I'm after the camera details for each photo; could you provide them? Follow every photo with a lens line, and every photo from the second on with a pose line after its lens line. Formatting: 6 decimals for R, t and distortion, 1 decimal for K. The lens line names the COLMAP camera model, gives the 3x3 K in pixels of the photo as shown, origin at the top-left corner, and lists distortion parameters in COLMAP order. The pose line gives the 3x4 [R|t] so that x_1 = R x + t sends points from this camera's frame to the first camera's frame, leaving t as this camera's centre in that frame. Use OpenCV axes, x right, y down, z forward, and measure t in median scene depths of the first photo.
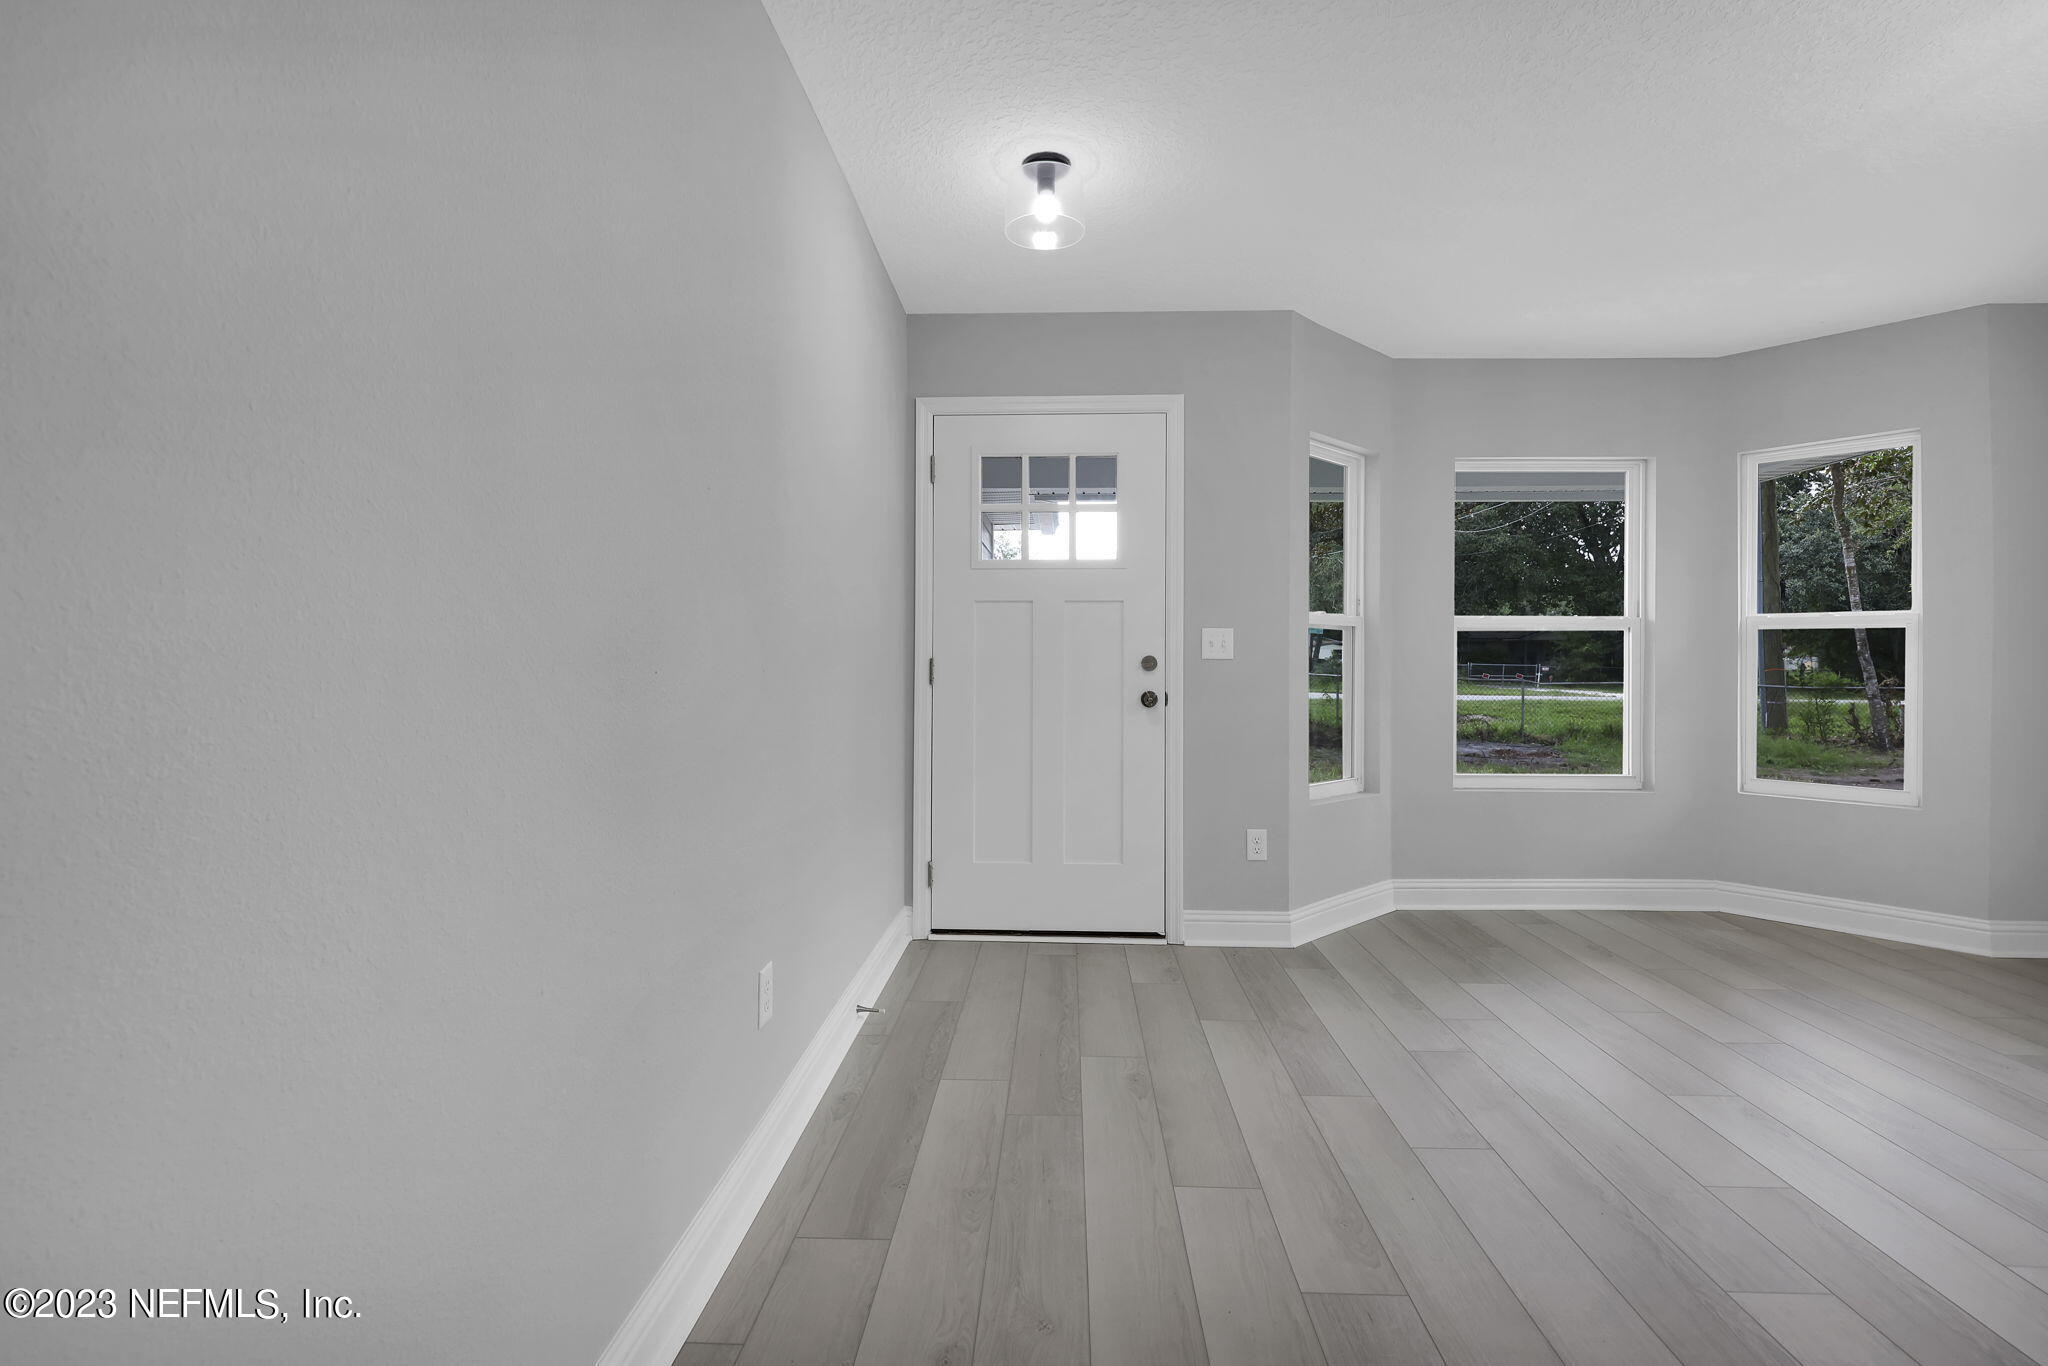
lens RADIAL K [[915.3, 0, 1032.8], [0, 915.3, 654.7], [0, 0, 1]] dist [0.002586, 0.000697]
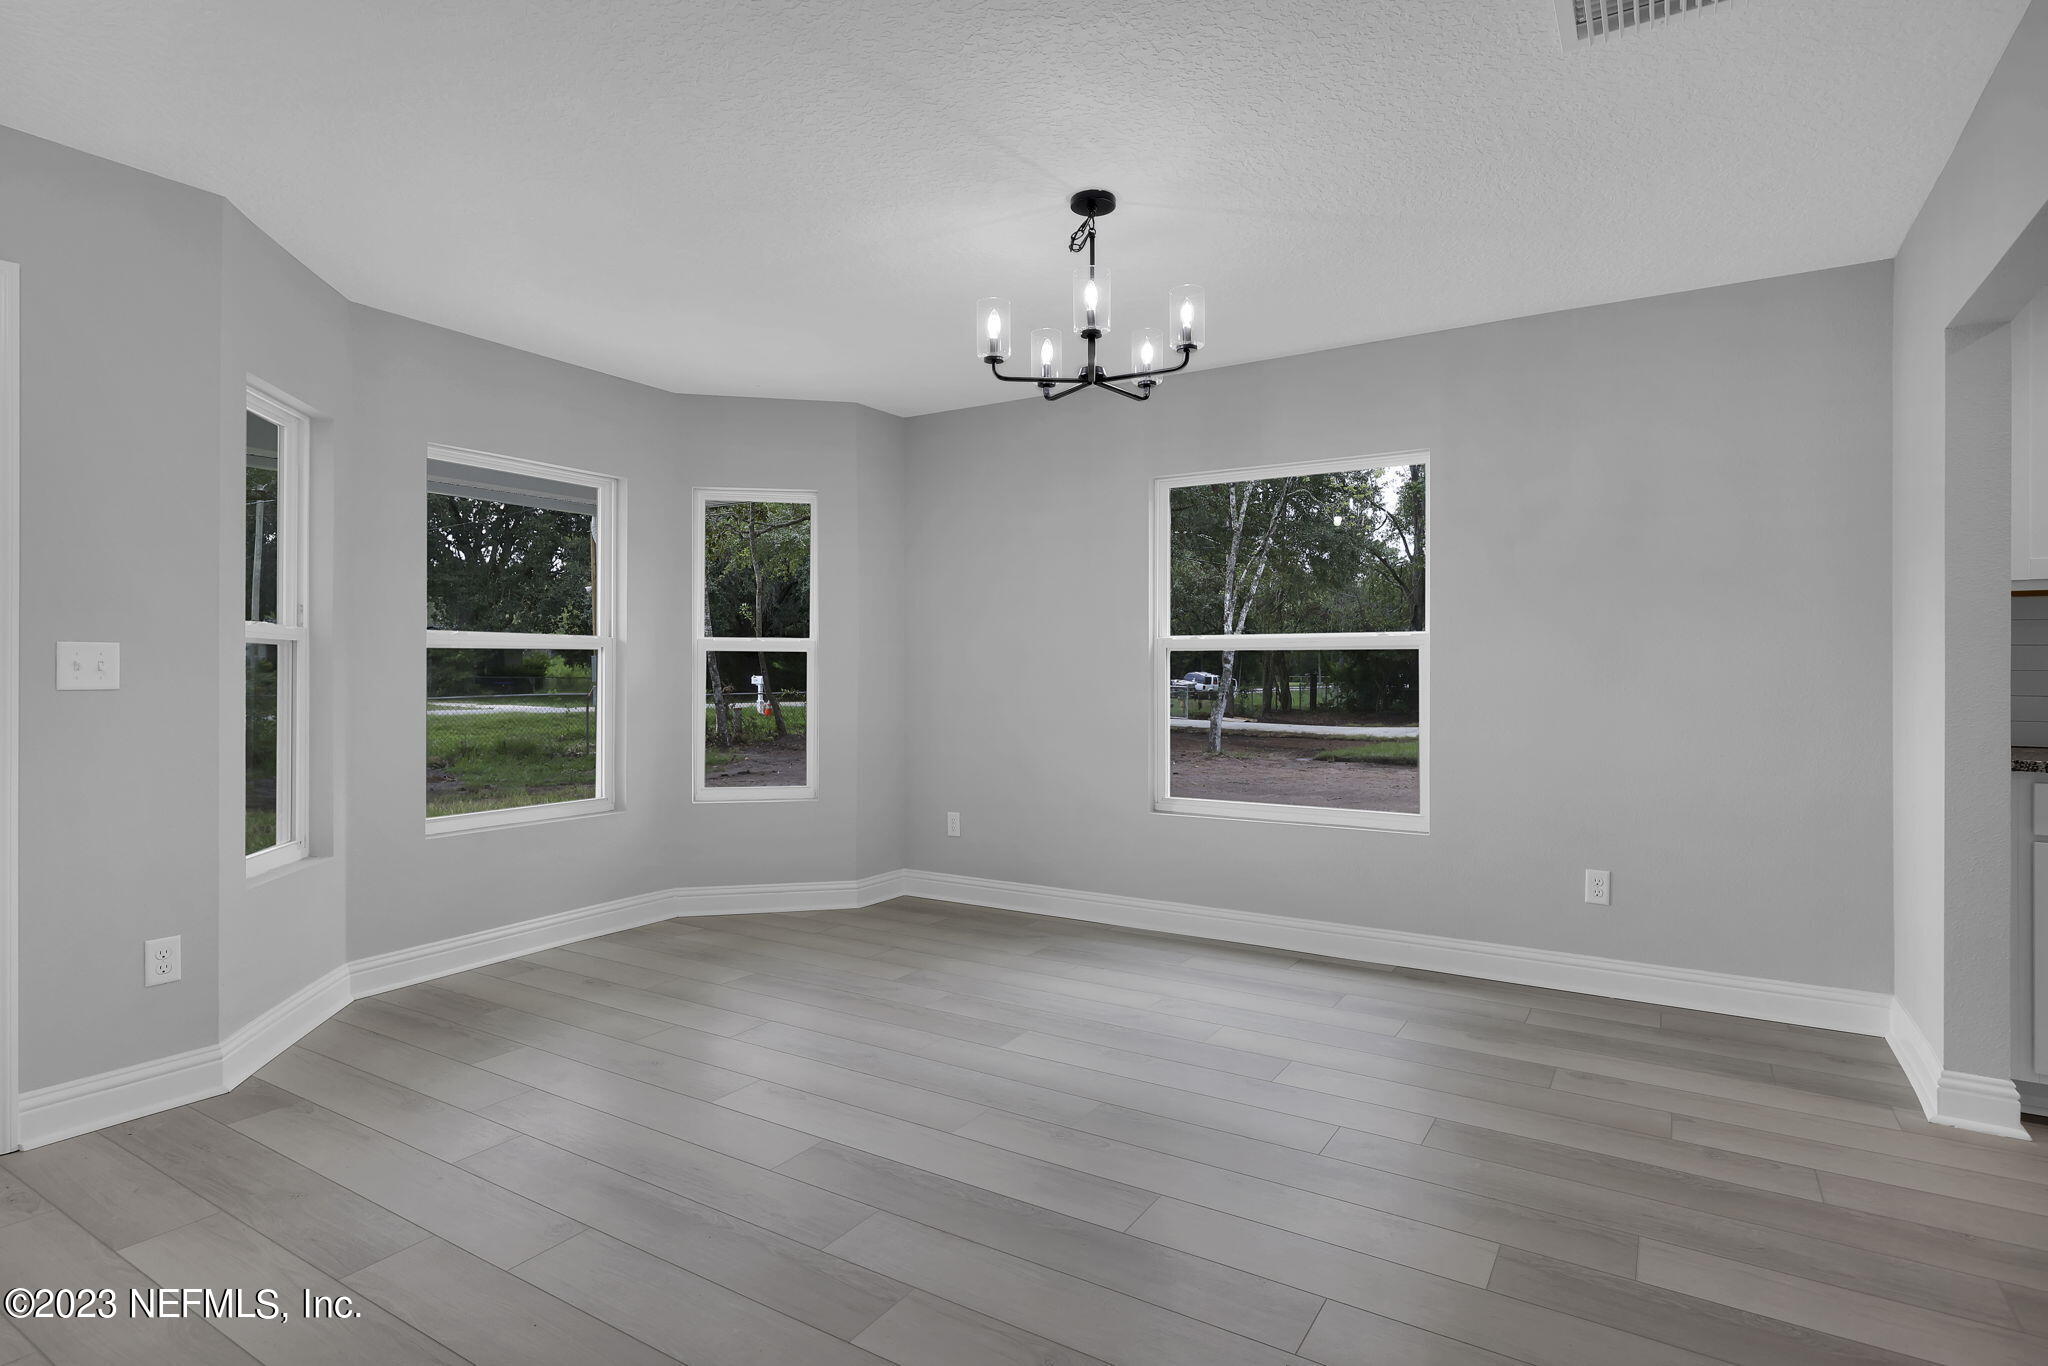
lens RADIAL K [[1043.1, 0, 1017.6], [0, 1043.1, 669.6], [0, 0, 1]] dist [0.002861, 0.000818]
pose [[0.512486, -0.003915, 0.858686, -0.090603], [-0.001087, 0.999986, 0.005207, -0.012917], [-0.858695, -0.003602, 0.512475, 0.051318]]
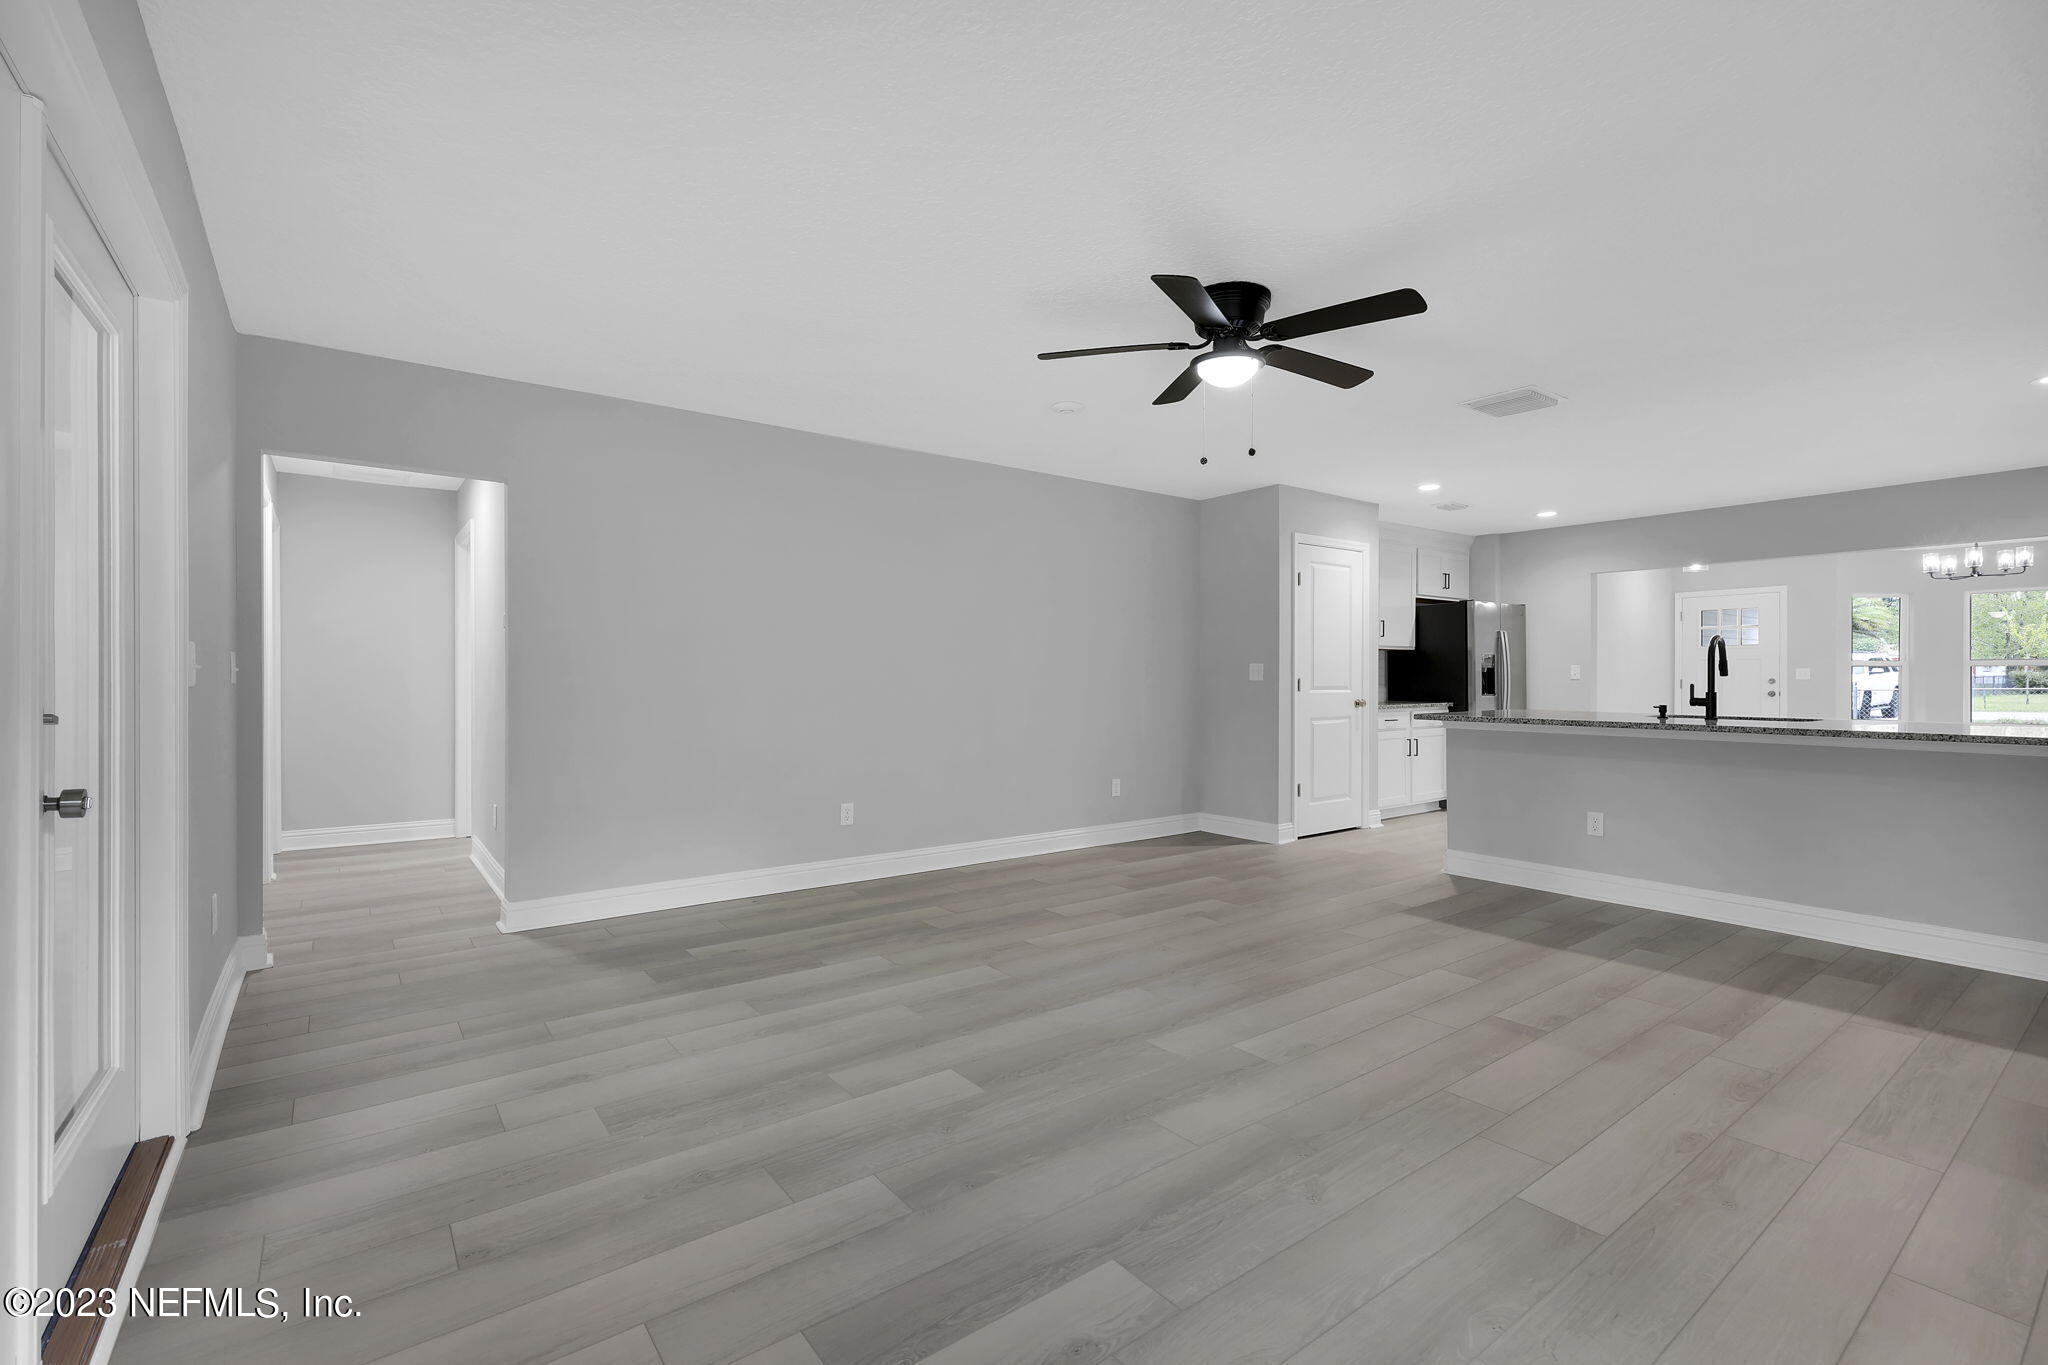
lens RADIAL K [[915.3, 0, 1040.2], [0, 915.3, 676.9], [0, 0, 1]] dist [0.002586, 0.000697]
pose [[0.637065, -0.009398, -0.770753, 0.811420], [0.009907, 0.999943, -0.004004, -0.013968], [0.770746, -0.005085, 0.637122, -2.378010]]
